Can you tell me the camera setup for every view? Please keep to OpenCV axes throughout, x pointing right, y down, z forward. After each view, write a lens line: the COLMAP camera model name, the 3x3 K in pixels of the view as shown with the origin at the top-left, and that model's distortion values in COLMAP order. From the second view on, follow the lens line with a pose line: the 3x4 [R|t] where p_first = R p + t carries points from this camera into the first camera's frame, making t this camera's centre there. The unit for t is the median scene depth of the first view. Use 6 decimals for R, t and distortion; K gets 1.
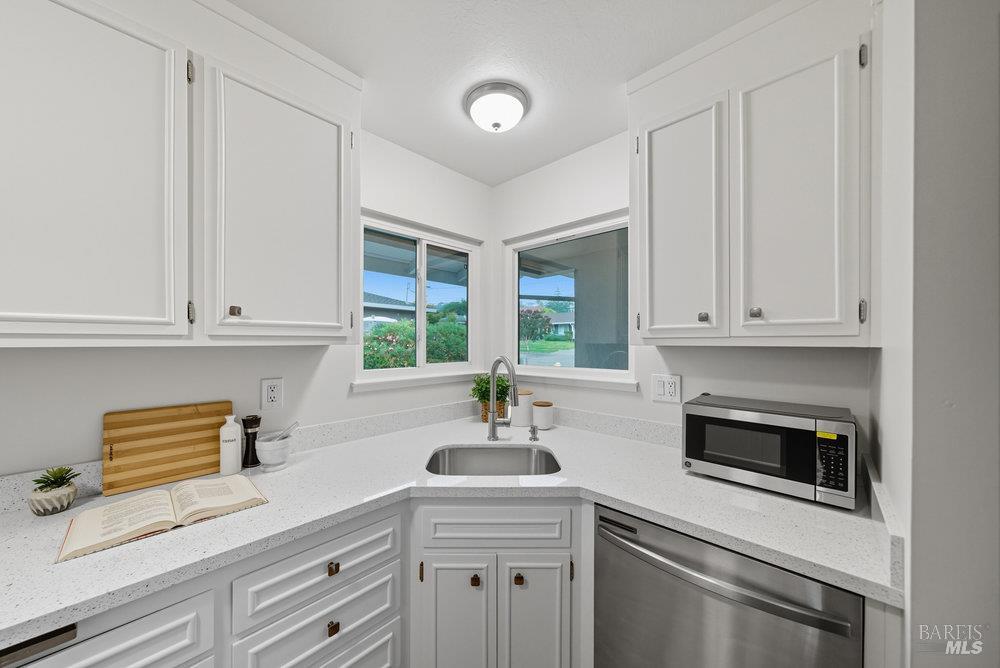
lens RADIAL K [[352.3, 0, 495.2], [0, 352.3, 339.7], [0, 0, 1]] dist [0.003024, 0.000498]
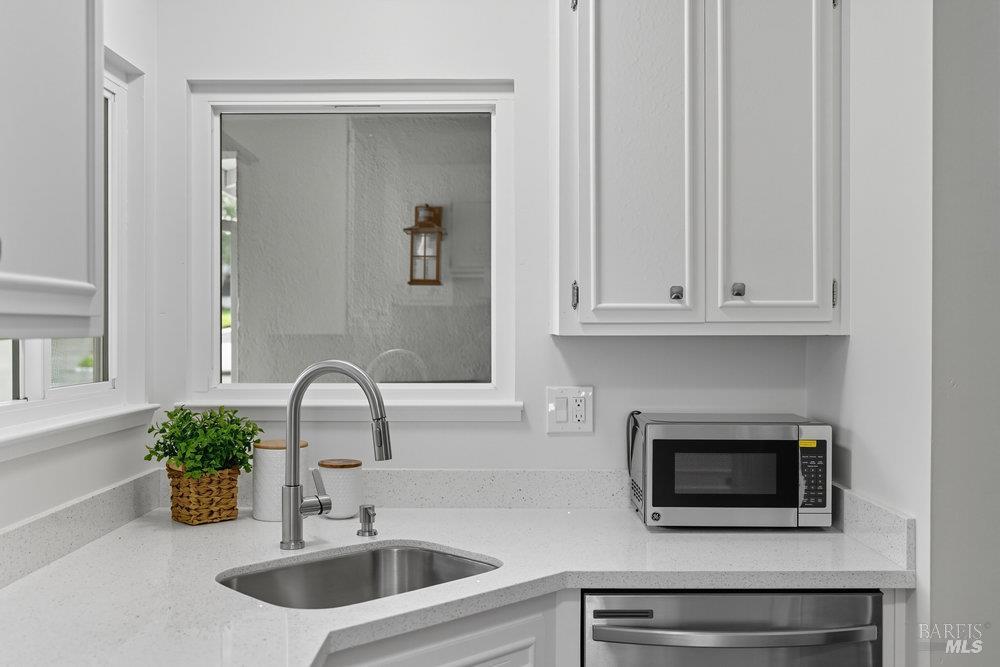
lens RADIAL K [[987.7, 0, 498.5], [0, 987.7, 333.3], [0, 0, 1]] dist [-0.014847, 0.000000]
pose [[0.720343, -0.002755, 0.693613, -0.865543], [-0.002514, 0.999975, 0.006583, 0.001709], [-0.693614, -0.006485, 0.720318, -0.107483]]
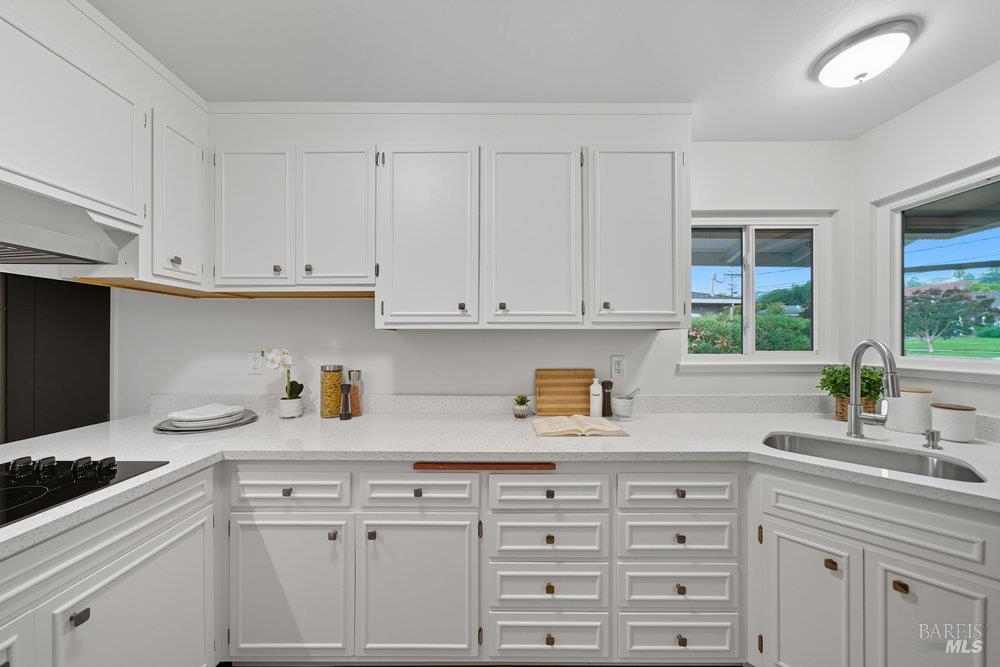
lens RADIAL K [[338.5, 0, 492.8], [0, 338.5, 338.6], [0, 0, 1]] dist [-0.000719, 0.000635]
pose [[0.682085, -0.001649, -0.731271, -0.006736], [0.004620, 0.999987, 0.002055, 0.043933], [0.731259, -0.004780, 0.682084, -0.283170]]
